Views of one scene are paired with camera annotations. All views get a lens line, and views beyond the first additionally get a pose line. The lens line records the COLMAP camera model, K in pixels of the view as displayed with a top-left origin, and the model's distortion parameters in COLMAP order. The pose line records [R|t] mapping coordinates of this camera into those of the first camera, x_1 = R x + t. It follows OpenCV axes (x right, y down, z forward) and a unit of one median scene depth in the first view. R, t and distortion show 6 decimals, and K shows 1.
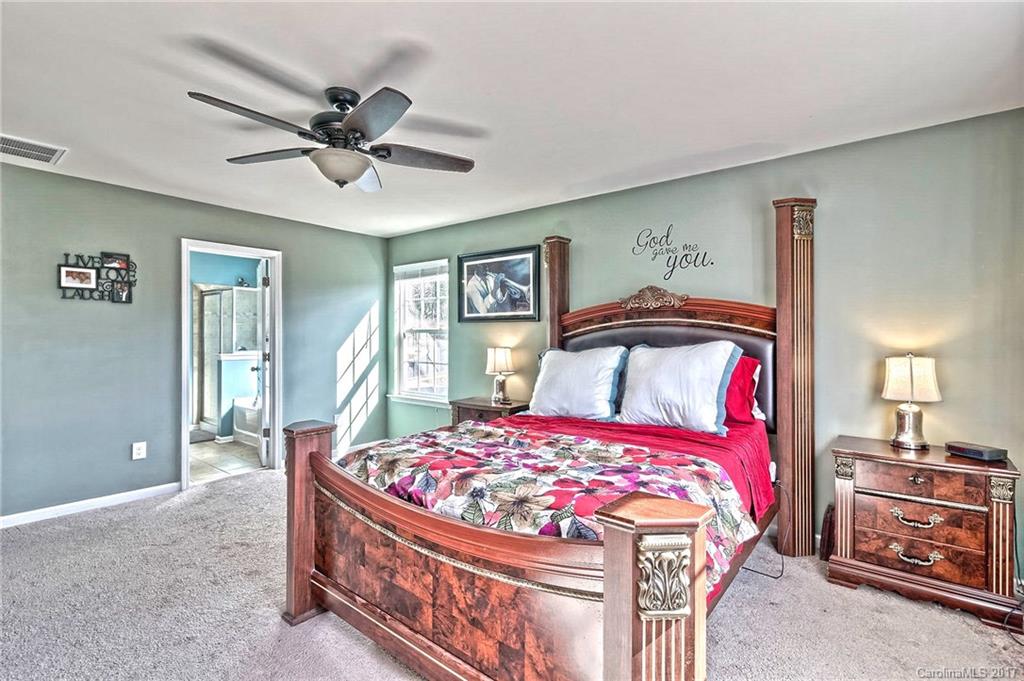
lens RADIAL K [[472.6, 0, 508.3], [0, 472.6, 329.4], [0, 0, 1]] dist [0.001869, 0.000440]
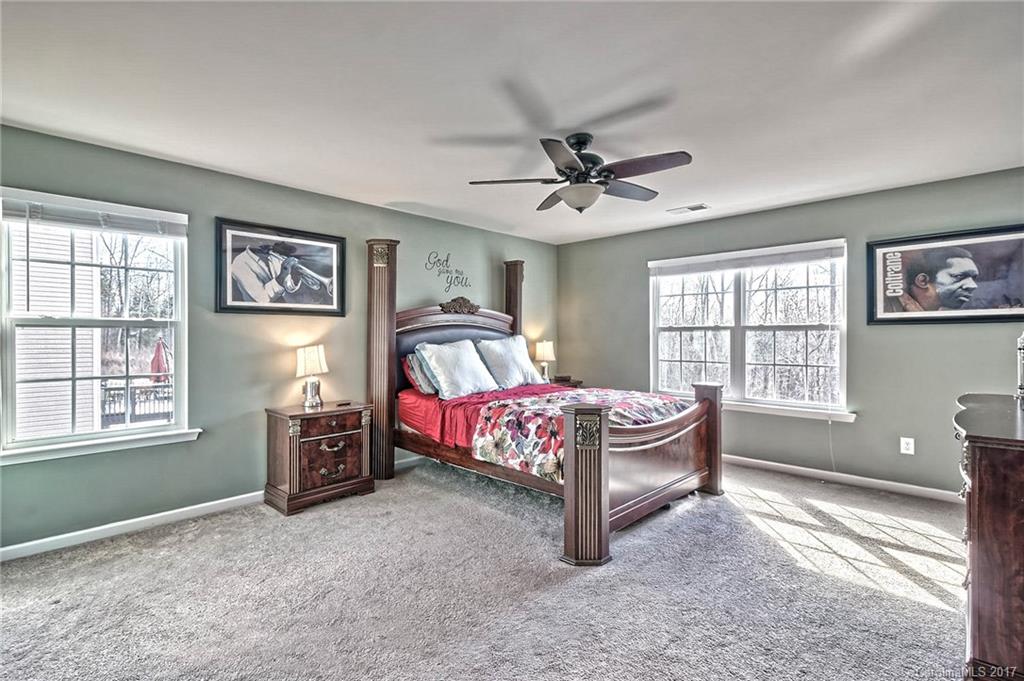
lens RADIAL K [[472.6, 0, 508.3], [0, 472.6, 329.4], [0, 0, 1]] dist [0.001869, 0.000440]
pose [[0.104122, 0.005215, 0.994551, -0.830146], [-0.019495, 0.999805, -0.003202, 0.005108], [-0.994373, -0.019056, 0.104203, 0.538049]]
